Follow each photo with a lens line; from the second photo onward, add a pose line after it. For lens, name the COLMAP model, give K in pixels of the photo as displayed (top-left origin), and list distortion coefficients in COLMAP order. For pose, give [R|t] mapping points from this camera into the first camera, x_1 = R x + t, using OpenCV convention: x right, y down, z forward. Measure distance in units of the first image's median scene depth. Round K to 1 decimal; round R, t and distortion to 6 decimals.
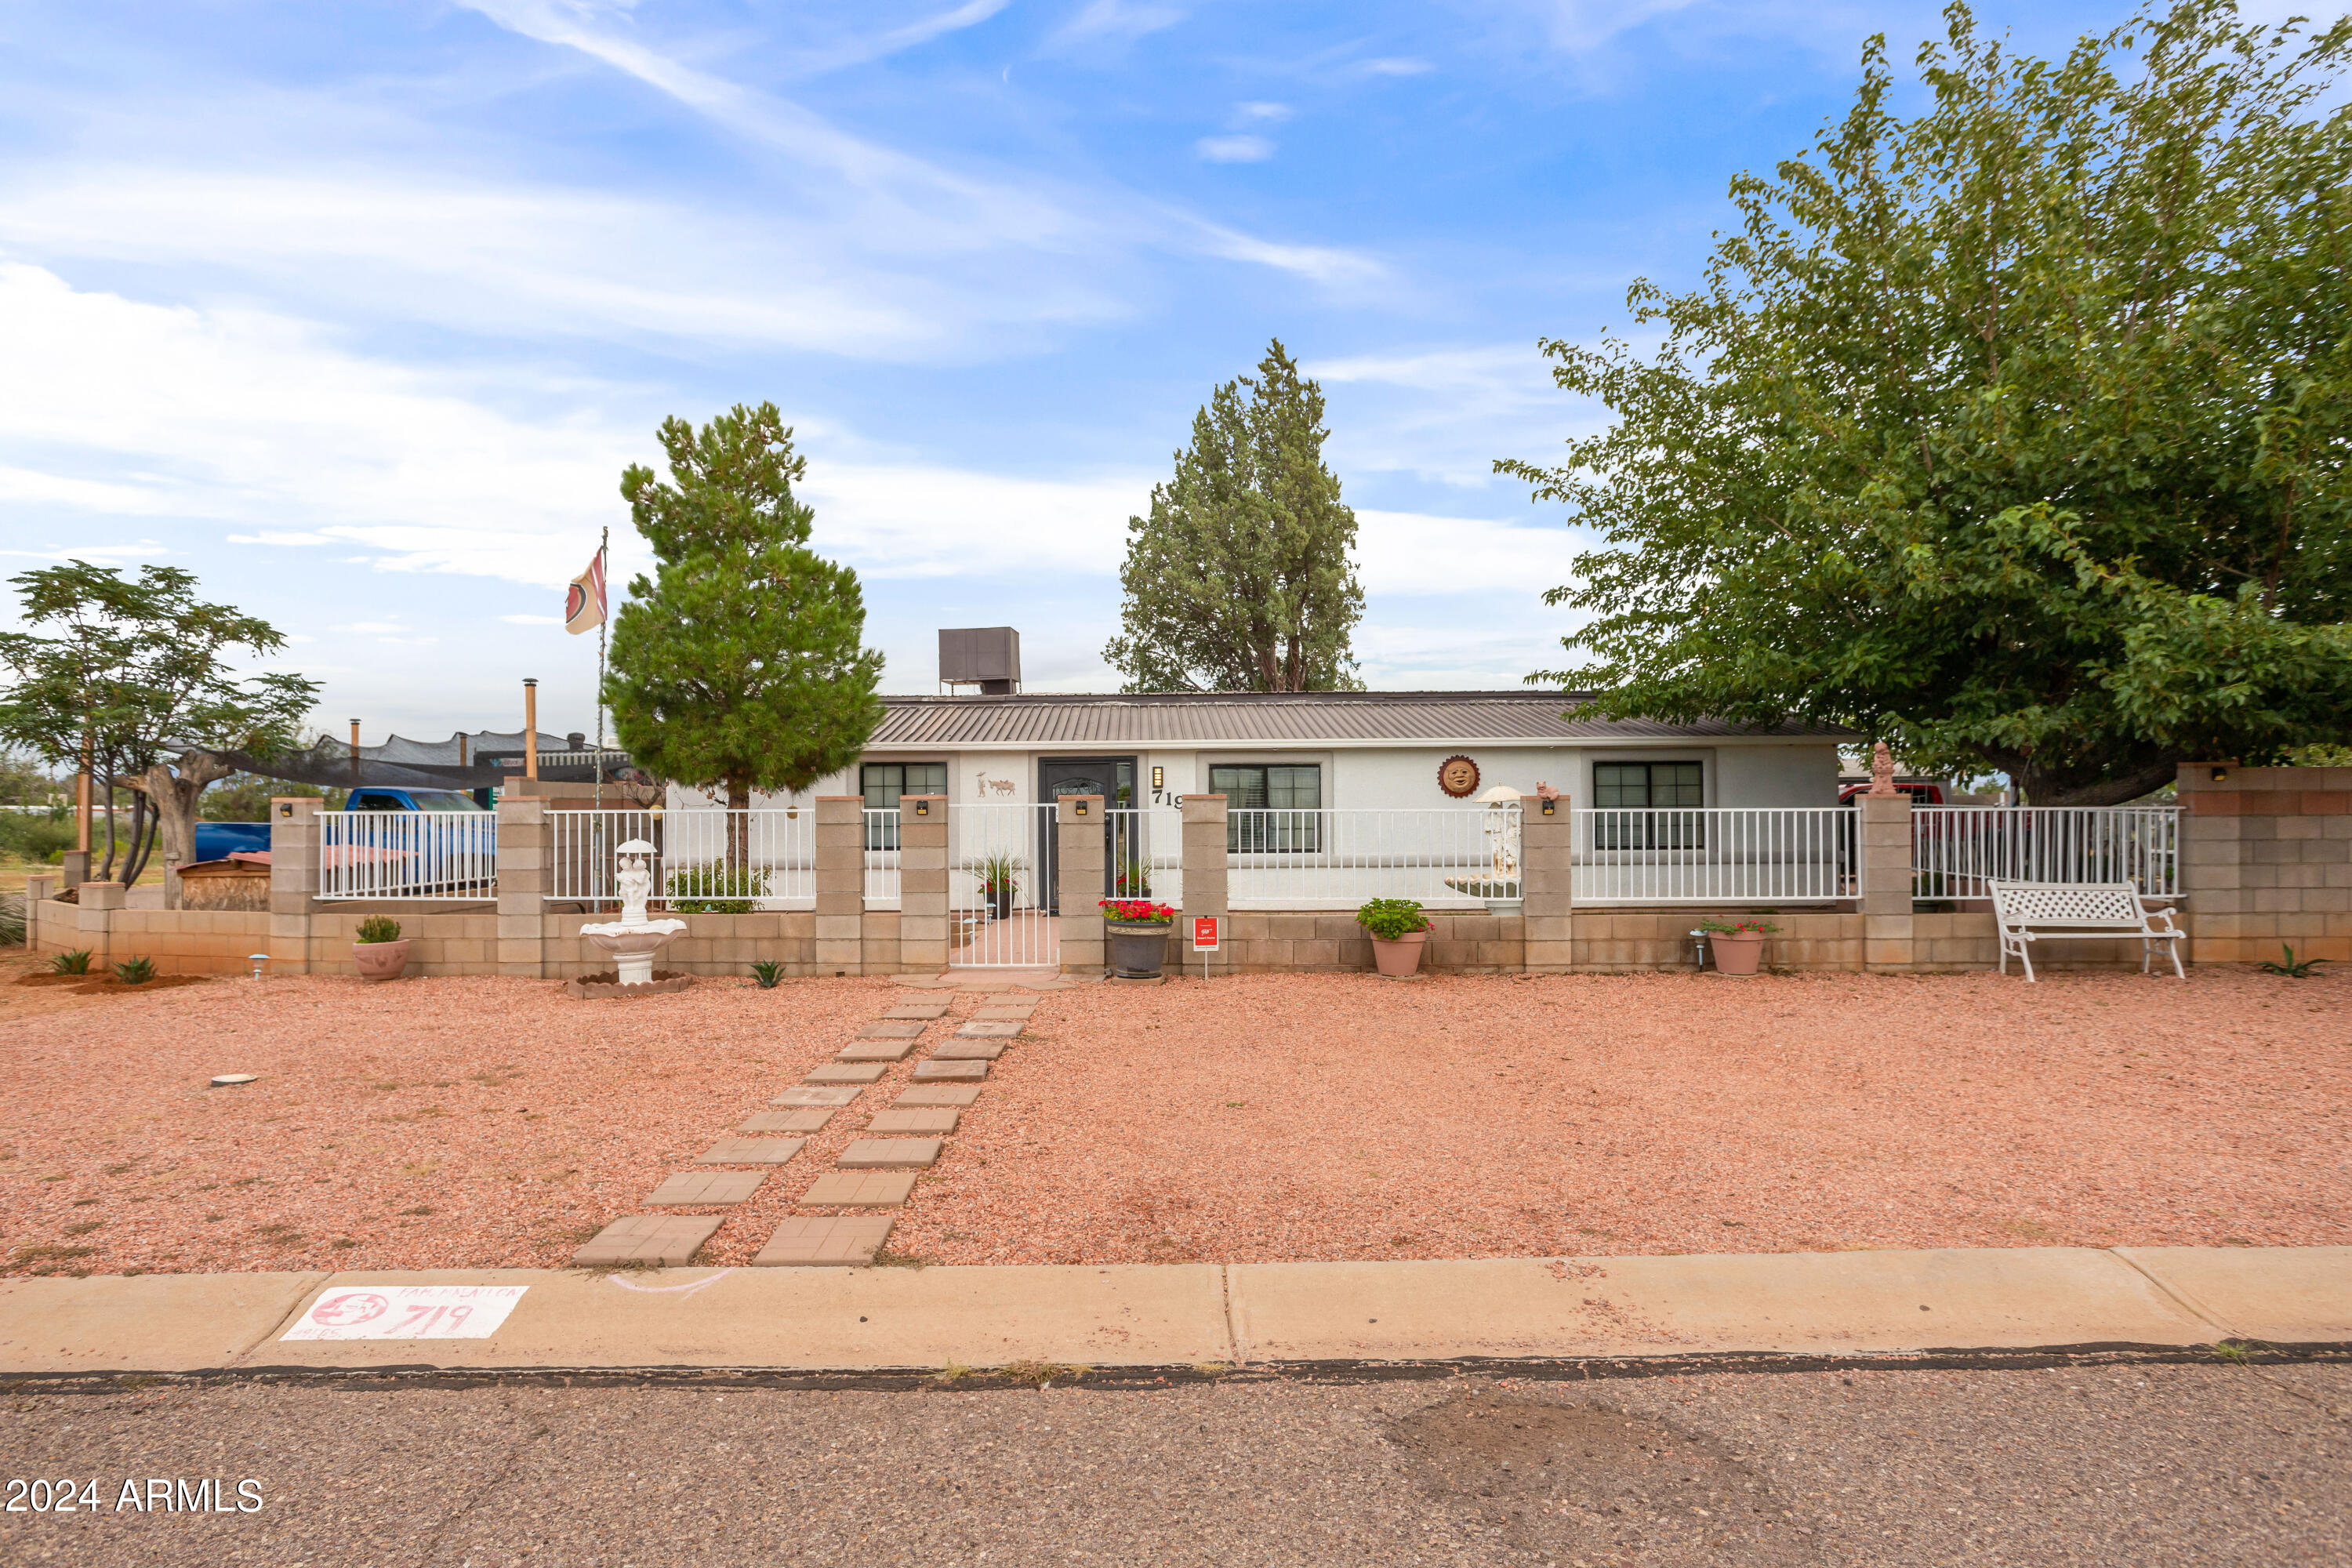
lens RADIAL K [[1364.8, 0, 1175.6], [0, 1364.8, 768.3], [0, 0, 1]] dist [-0.001453, -0.000213]
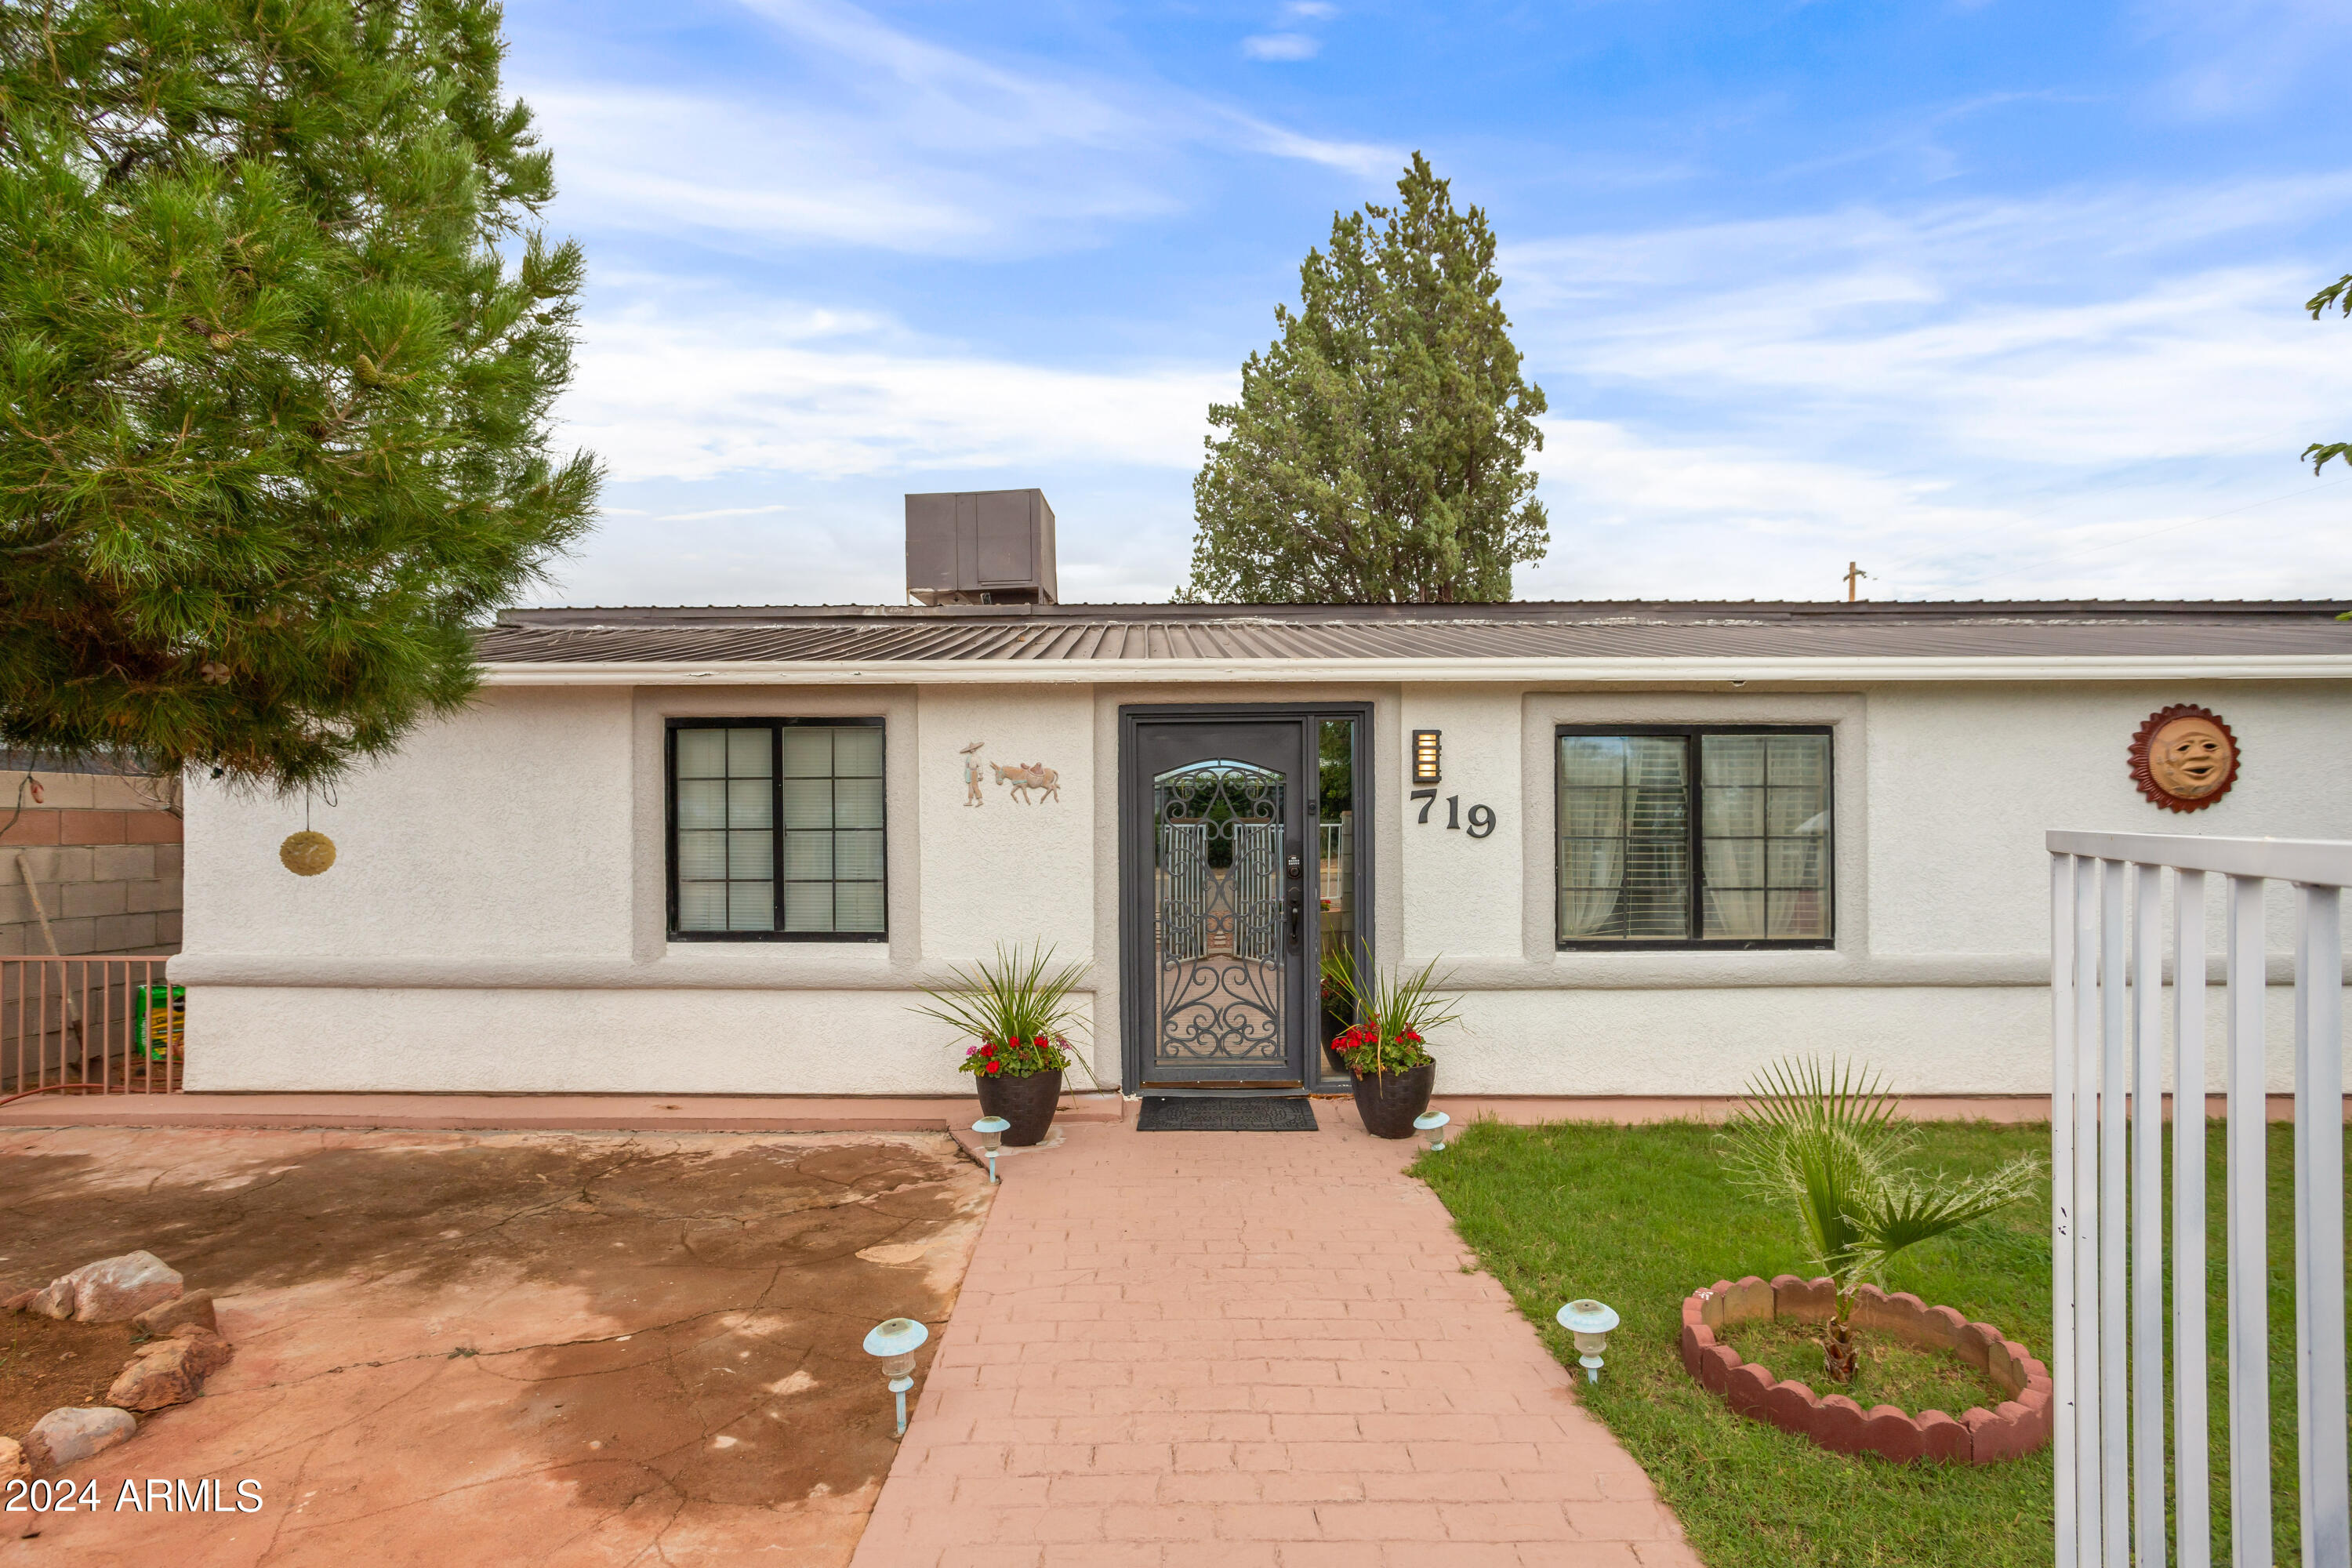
lens RADIAL K [[1141.0, 0, 1173.1], [0, 1141.0, 789.9], [0, 0, 1]] dist [0.001736, 0.000040]
pose [[0.999955, 0.003010, 0.009021, -0.076088], [-0.002973, 0.999987, -0.004114, 0.015198], [-0.009033, 0.004087, 0.999951, 0.583118]]
